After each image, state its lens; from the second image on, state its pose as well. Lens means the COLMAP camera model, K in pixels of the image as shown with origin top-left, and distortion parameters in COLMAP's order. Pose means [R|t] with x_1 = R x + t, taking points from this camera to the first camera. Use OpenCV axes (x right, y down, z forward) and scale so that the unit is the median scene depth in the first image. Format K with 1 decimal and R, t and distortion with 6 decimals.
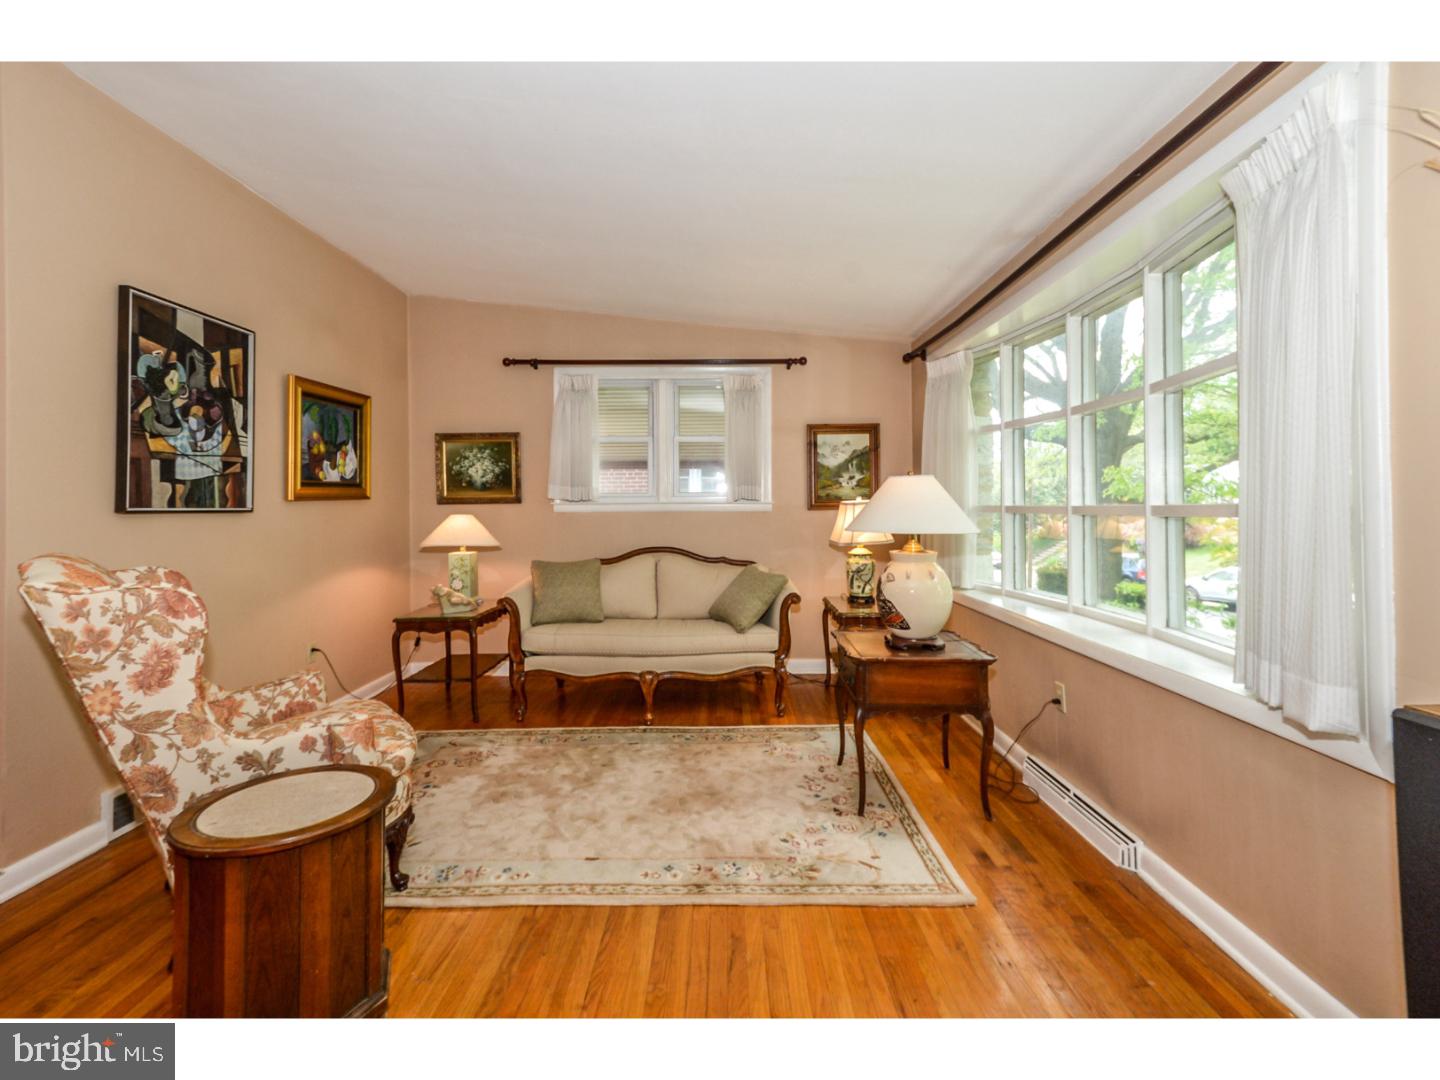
lens RADIAL K [[651.1, 0, 718.5], [0, 651.1, 498.4], [0, 0, 1]] dist [0.013542, -0.004209]
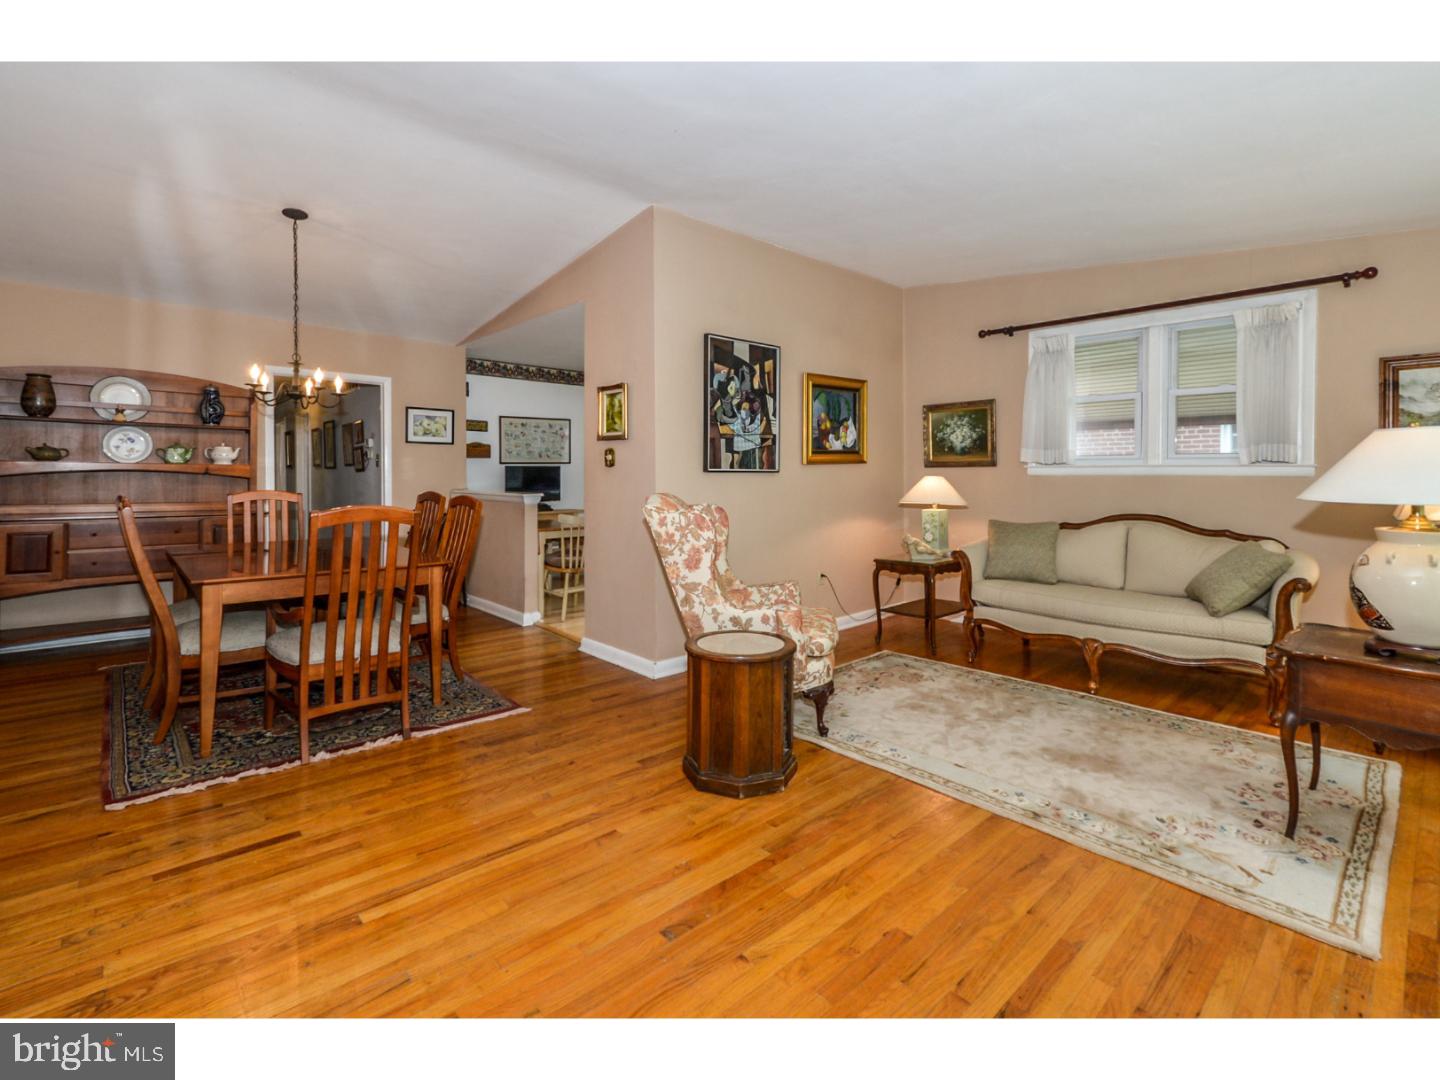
lens RADIAL K [[651.1, 0, 705.8], [0, 651.1, 482.7], [0, 0, 1]] dist [0.013542, -0.004209]
pose [[0.670530, 0.017853, -0.741668, 0.293354], [0.004961, 0.999580, 0.028546, 0.002147], [0.741866, -0.022820, 0.670160, -0.097998]]
